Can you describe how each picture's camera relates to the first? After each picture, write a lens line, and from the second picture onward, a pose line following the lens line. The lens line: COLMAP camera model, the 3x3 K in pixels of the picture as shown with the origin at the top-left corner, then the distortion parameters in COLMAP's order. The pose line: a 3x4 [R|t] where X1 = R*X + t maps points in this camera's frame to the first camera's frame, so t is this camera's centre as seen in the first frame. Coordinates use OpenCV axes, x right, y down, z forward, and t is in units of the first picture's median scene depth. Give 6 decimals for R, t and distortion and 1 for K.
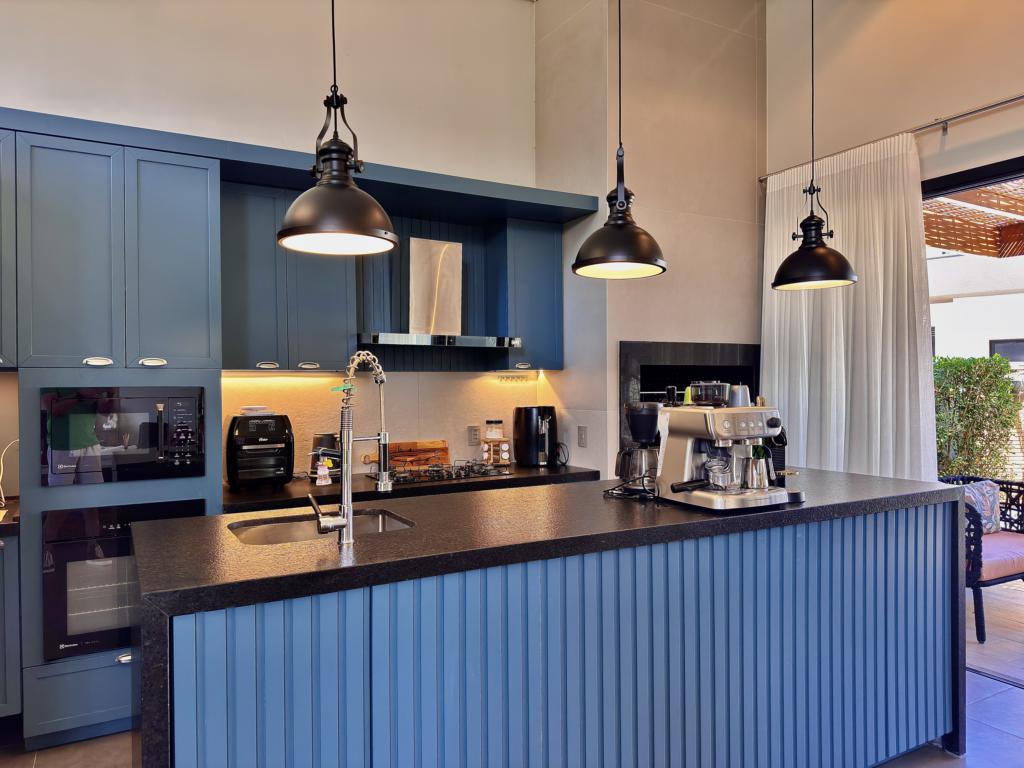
lens RADIAL K [[714.3, 0, 513.5], [0, 714.3, 388.3], [0, 0, 1]] dist [0.070352, -0.109084]
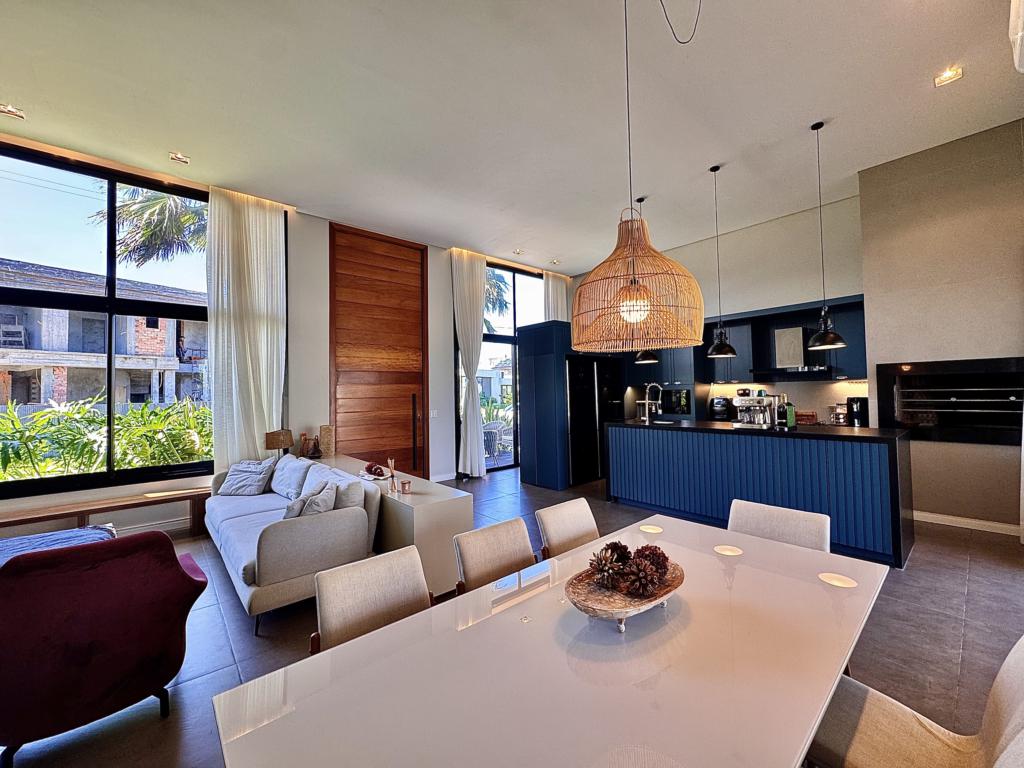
lens RADIAL K [[410.0, 0, 511.4], [0, 410.0, 381.4], [0, 0, 1]] dist [-0.001301, -0.000221]
pose [[0.200274, -0.022221, -0.979488, 1.168214], [0.013127, 0.999714, -0.019996, -0.011524], [0.979652, -0.008853, 0.200509, -0.234074]]
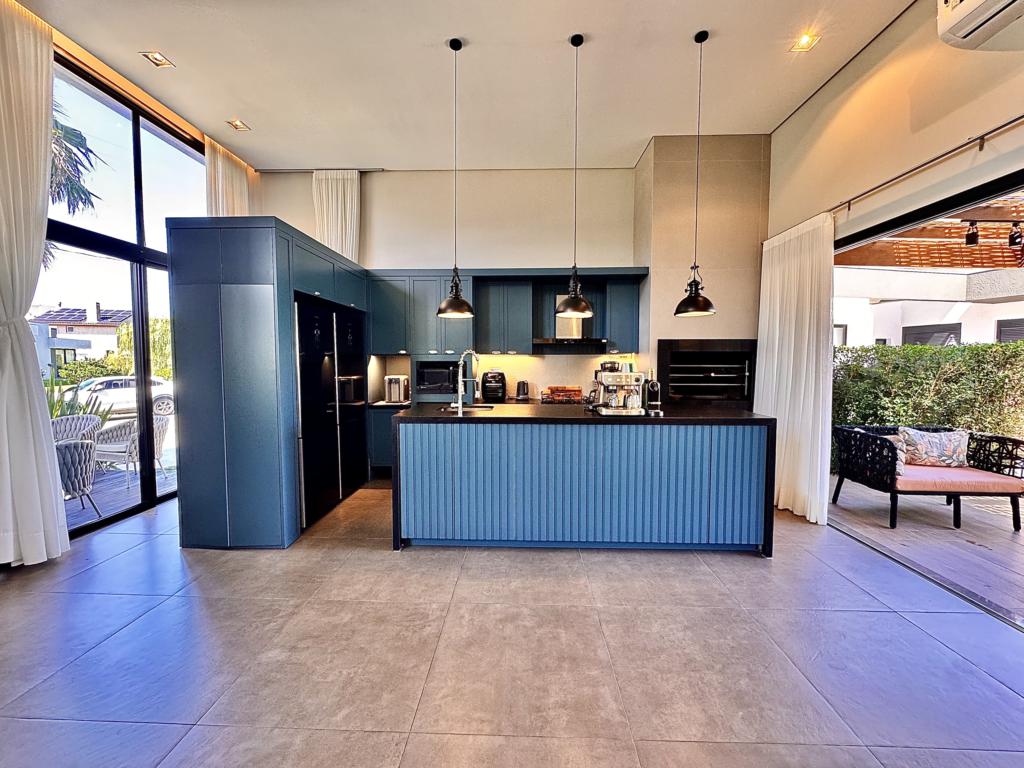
lens RADIAL K [[410.0, 0, 511.4], [0, 410.0, 381.4], [0, 0, 1]] dist [-0.001301, -0.000221]
pose [[0.855006, 0.034344, -0.517479, 0.439320], [-0.008866, 0.998627, 0.051629, -0.006174], [0.518542, -0.039555, 0.854137, -0.202751]]
